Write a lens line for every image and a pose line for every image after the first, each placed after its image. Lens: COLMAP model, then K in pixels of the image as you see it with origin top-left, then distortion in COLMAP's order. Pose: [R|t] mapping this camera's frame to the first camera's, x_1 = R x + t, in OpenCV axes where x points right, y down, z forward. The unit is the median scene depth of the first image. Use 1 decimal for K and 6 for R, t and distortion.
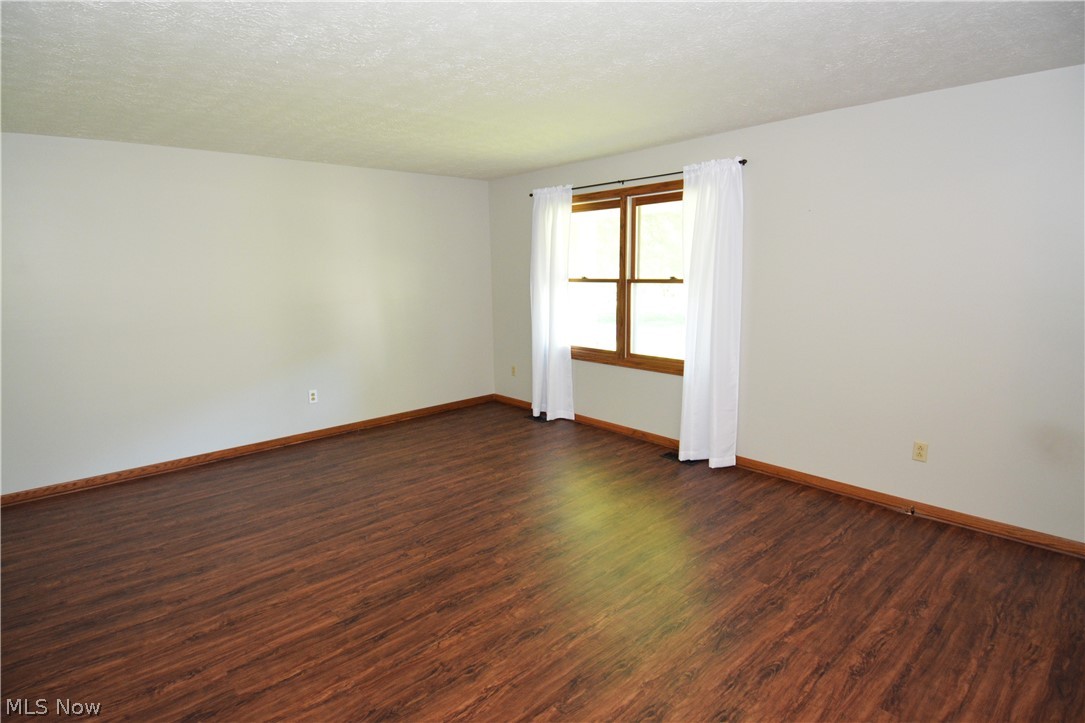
lens RADIAL K [[560.4, 0, 539.1], [0, 560.4, 351.4], [0, 0, 1]] dist [0.037775, -0.043203]
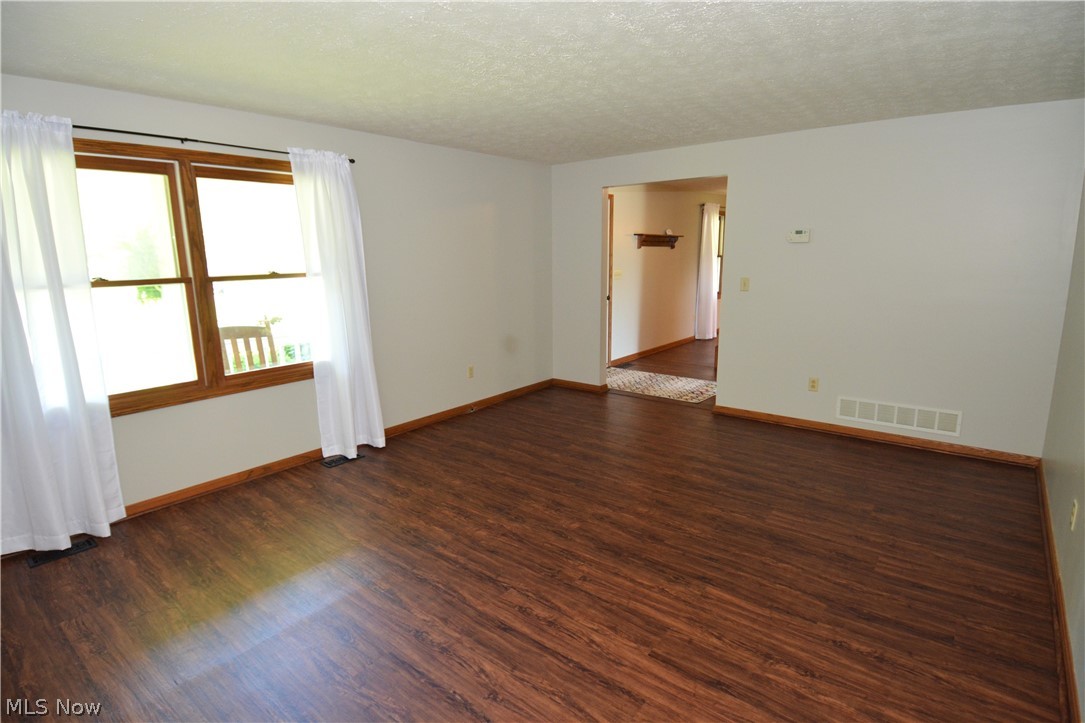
lens RADIAL K [[560.4, 0, 534.6], [0, 560.4, 358.3], [0, 0, 1]] dist [0.037775, -0.043203]
pose [[-0.150919, -0.166396, 0.974441, -0.952159], [0.168967, 0.966884, 0.191274, -0.141475], [-0.973999, 0.193515, -0.117805, 1.029394]]
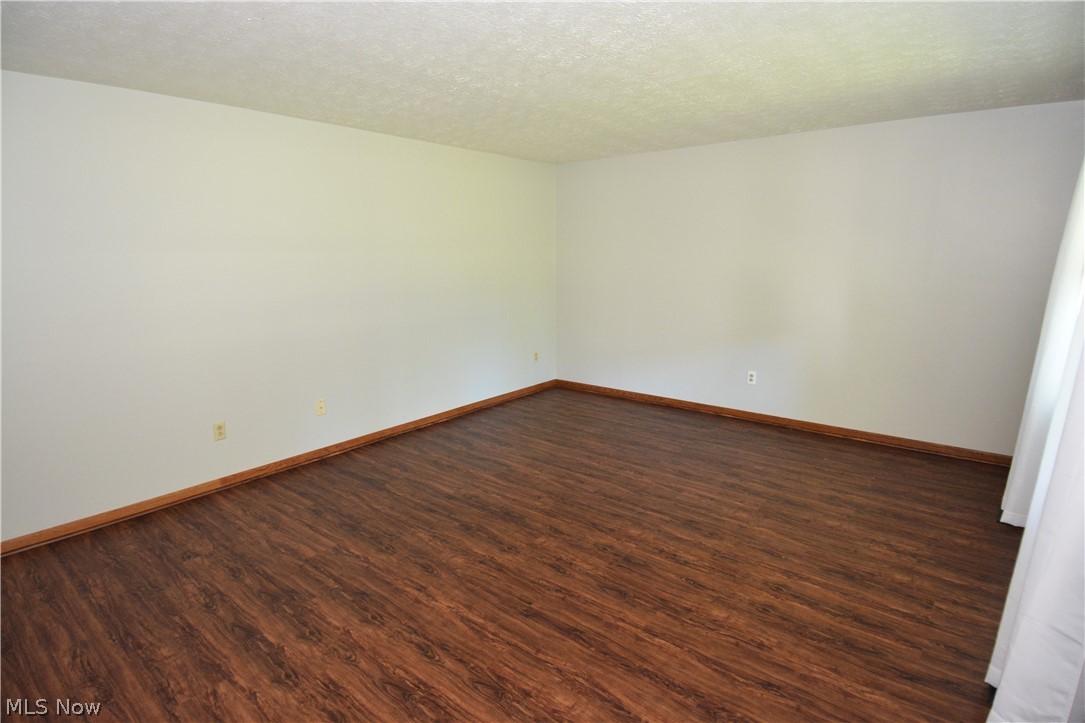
lens RADIAL K [[560.4, 0, 539.8], [0, 560.4, 358.8], [0, 0, 1]] dist [0.037775, -0.043203]
pose [[0.154531, 0.203455, -0.966813, 0.770324], [-0.145577, 0.972575, 0.181399, -0.121945], [0.977204, 0.112714, 0.179911, 0.701428]]
